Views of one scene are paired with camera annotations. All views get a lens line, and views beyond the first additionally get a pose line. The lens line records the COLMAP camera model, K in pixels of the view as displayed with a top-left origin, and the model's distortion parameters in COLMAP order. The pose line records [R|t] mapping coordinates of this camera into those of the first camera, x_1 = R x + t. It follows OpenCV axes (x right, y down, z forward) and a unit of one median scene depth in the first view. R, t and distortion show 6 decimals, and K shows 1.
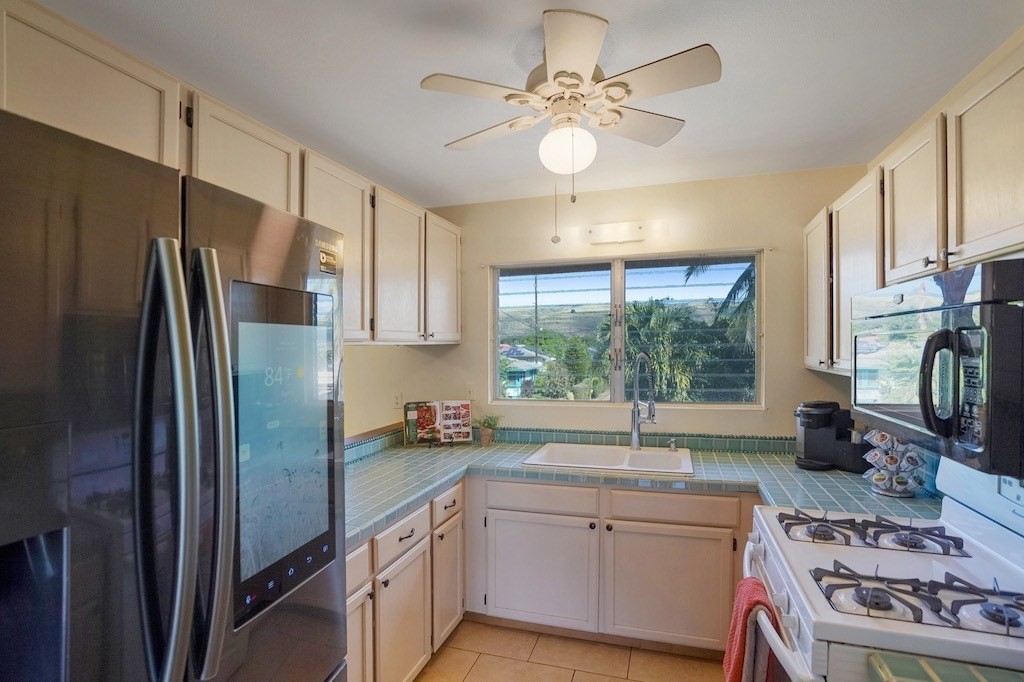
lens RADIAL K [[487.8, 0, 519.8], [0, 487.8, 345.1], [0, 0, 1]] dist [-0.079572, 0.036997]
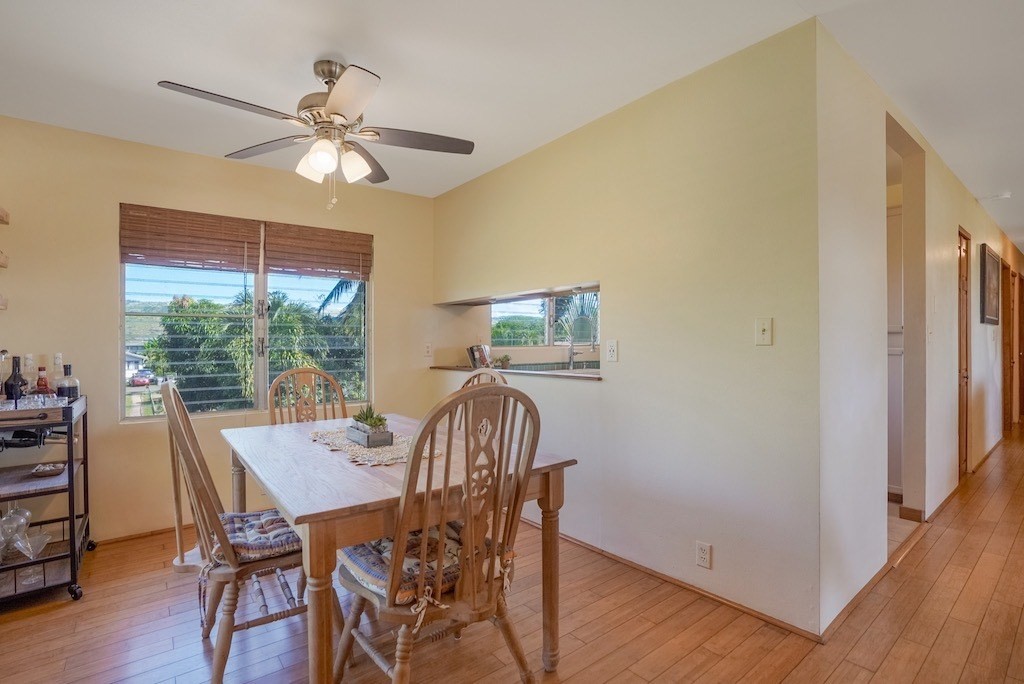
lens RADIAL K [[487.8, 0, 519.8], [0, 487.8, 346.1], [0, 0, 1]] dist [-0.079572, 0.036997]
pose [[0.550522, -0.004286, 0.834810, -1.286853], [0.009864, 0.999950, -0.001371, 0.122464], [-0.834763, 0.008989, 0.550537, 0.147987]]
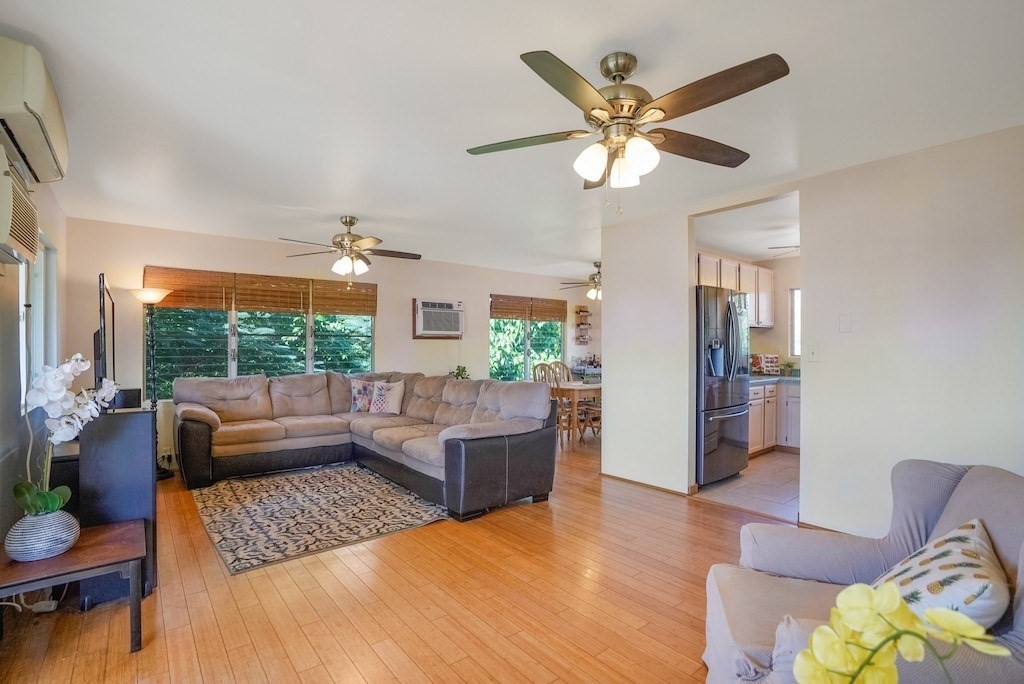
lens RADIAL K [[487.8, 0, 519.8], [0, 487.8, 346.1], [0, 0, 1]] dist [-0.079572, 0.036997]
pose [[0.840628, 0.003746, -0.541601, 0.072860], [-0.004405, 0.999990, 0.000080, 0.084547], [0.541596, 0.002318, 0.840636, -1.329778]]
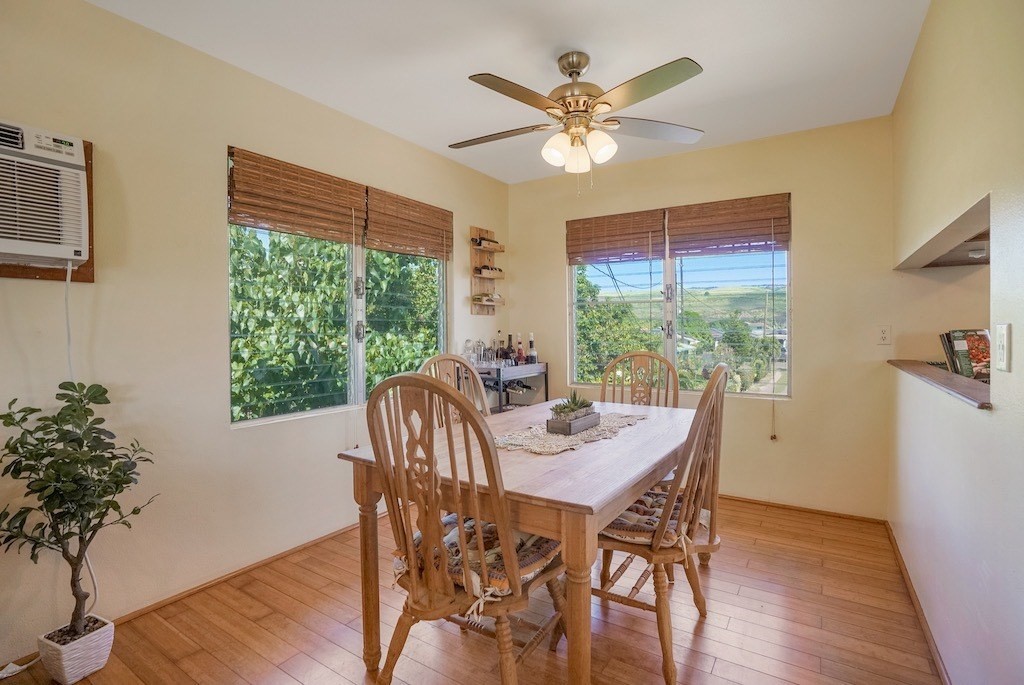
lens RADIAL K [[487.8, 0, 519.8], [0, 487.8, 346.6], [0, 0, 1]] dist [-0.079572, 0.036997]
pose [[0.966563, 0.007593, -0.256315, -0.741913], [0.001504, 0.999376, 0.035278, 0.116616], [0.256423, -0.034484, 0.965949, 0.032467]]
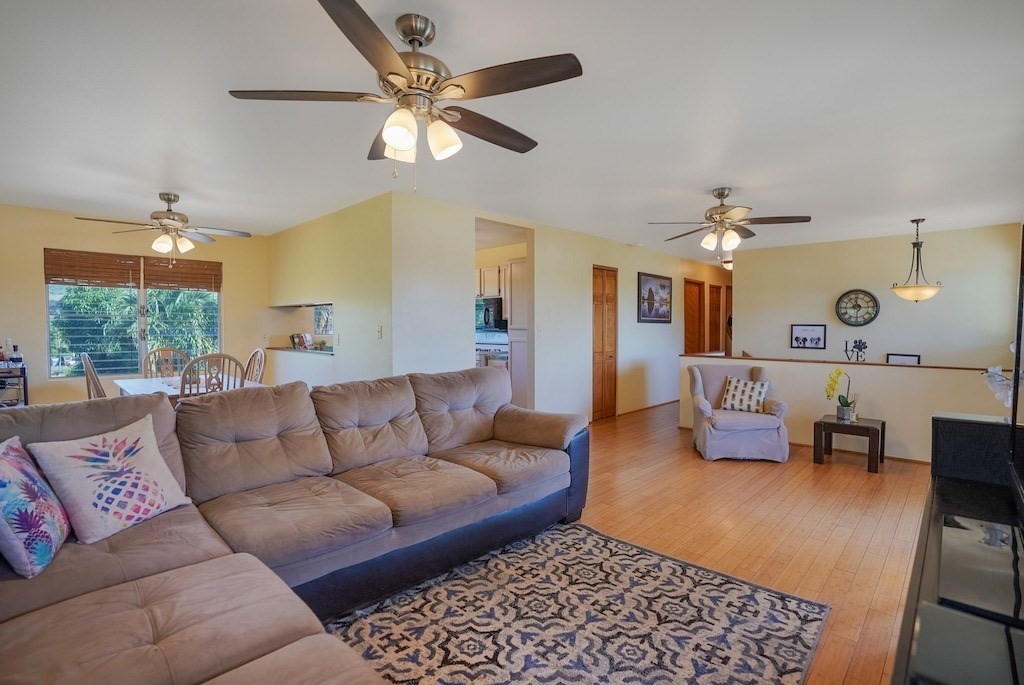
lens RADIAL K [[487.8, 0, 519.8], [0, 487.8, 346.6], [0, 0, 1]] dist [-0.079572, 0.036997]
pose [[0.433837, -0.032144, 0.900418, -1.661887], [-0.001752, 0.999331, 0.036520, 0.095012], [-0.900990, -0.017421, 0.433490, -0.764704]]
